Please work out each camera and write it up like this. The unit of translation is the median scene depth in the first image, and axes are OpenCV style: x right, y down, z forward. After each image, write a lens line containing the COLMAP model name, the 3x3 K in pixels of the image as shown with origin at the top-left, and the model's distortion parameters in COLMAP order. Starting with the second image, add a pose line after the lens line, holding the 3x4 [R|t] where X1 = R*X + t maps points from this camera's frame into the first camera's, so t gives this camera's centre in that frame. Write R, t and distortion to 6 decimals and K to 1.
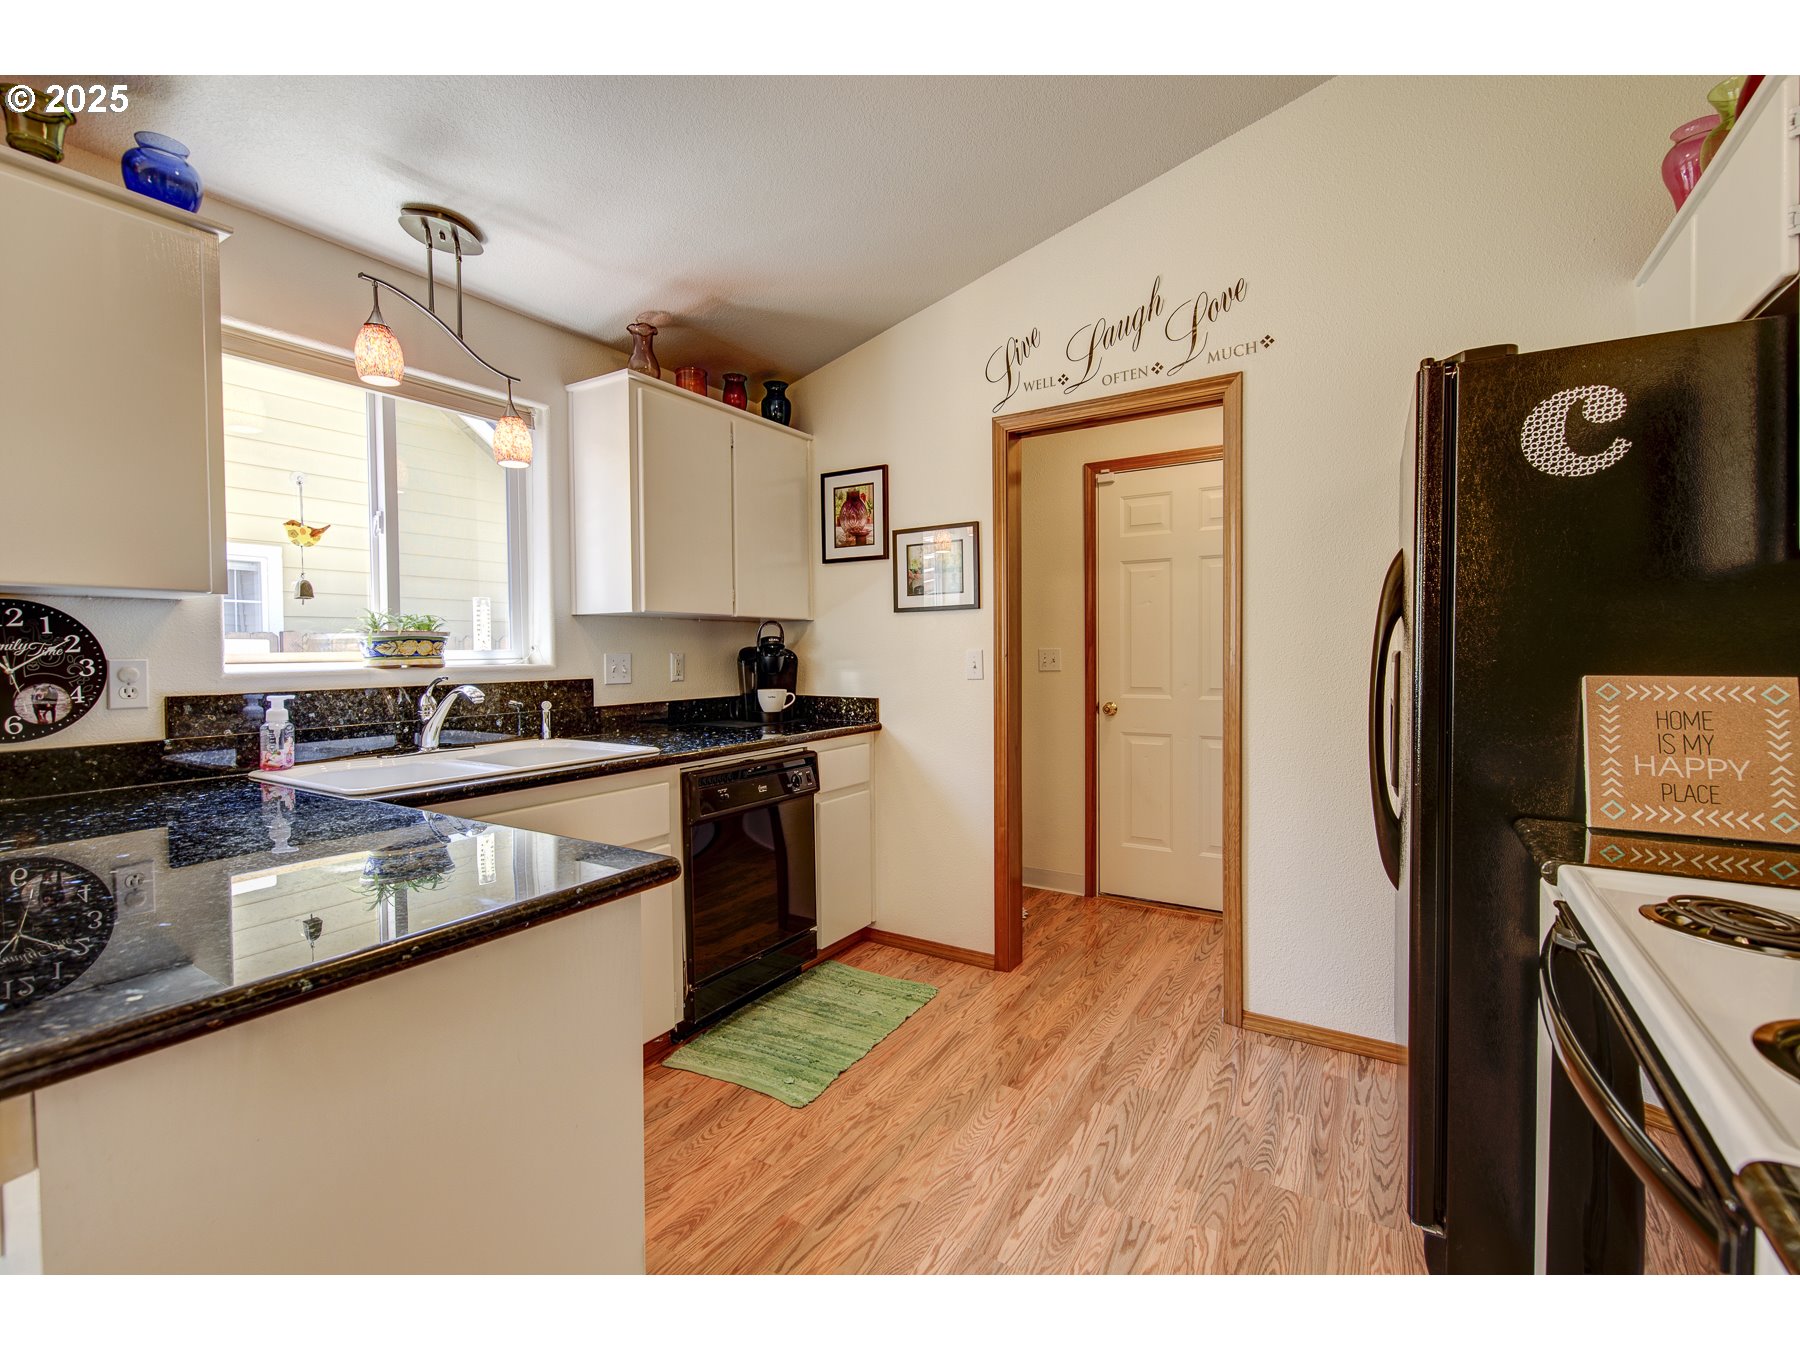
lens RADIAL K [[768.8, 0, 908.3], [0, 768.8, 669.4], [0, 0, 1]] dist [0.013410, -0.012577]
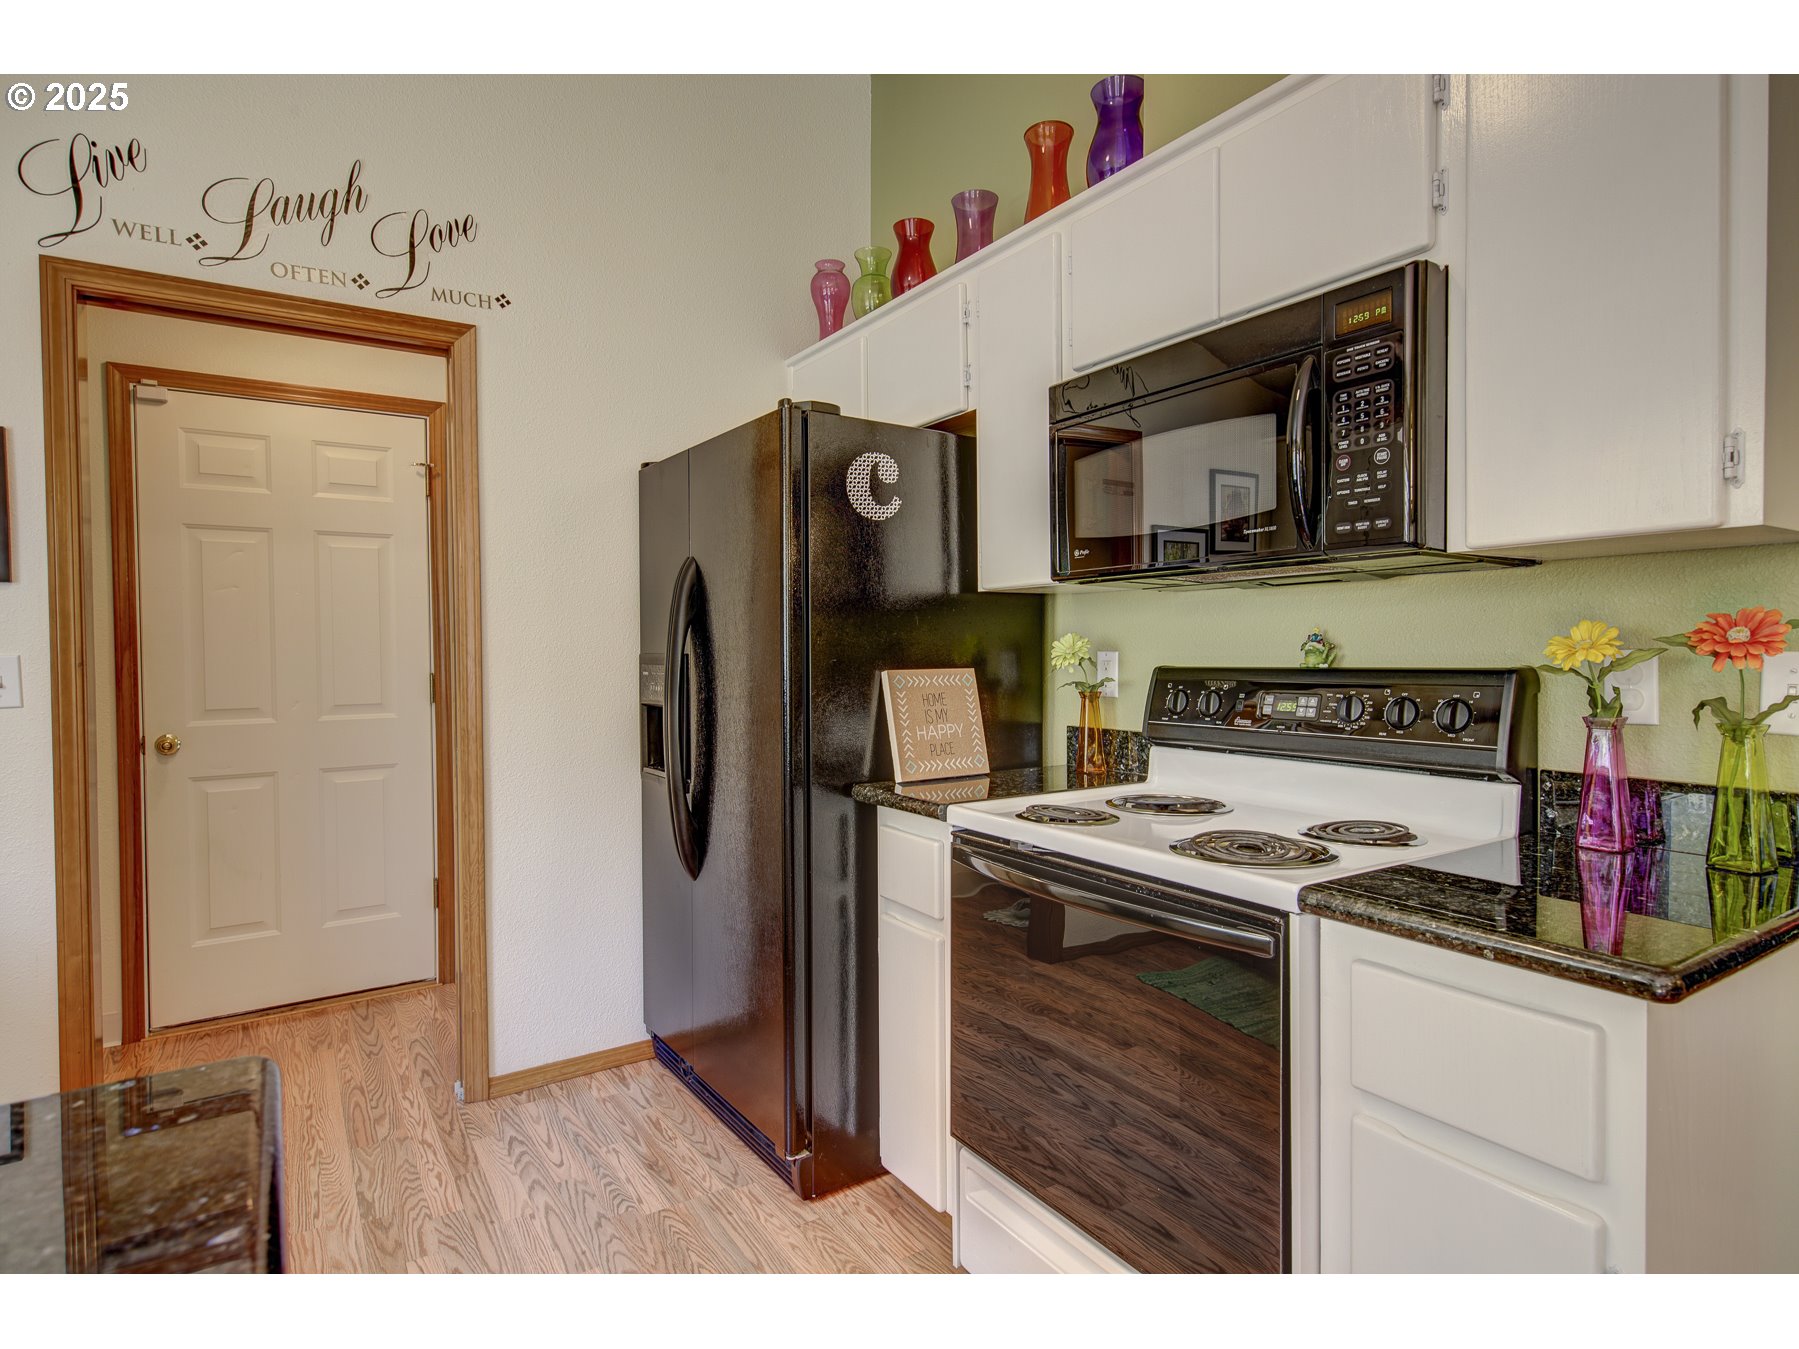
lens RADIAL K [[912.4, 0, 909.0], [0, 912.4, 670.5], [0, 0, 1]] dist [0.002667, -0.001564]
pose [[0.435133, -0.019869, 0.900147, -0.262617], [0.028302, 0.999564, 0.008382, -0.002037], [-0.899921, 0.021829, 0.435505, 0.137722]]
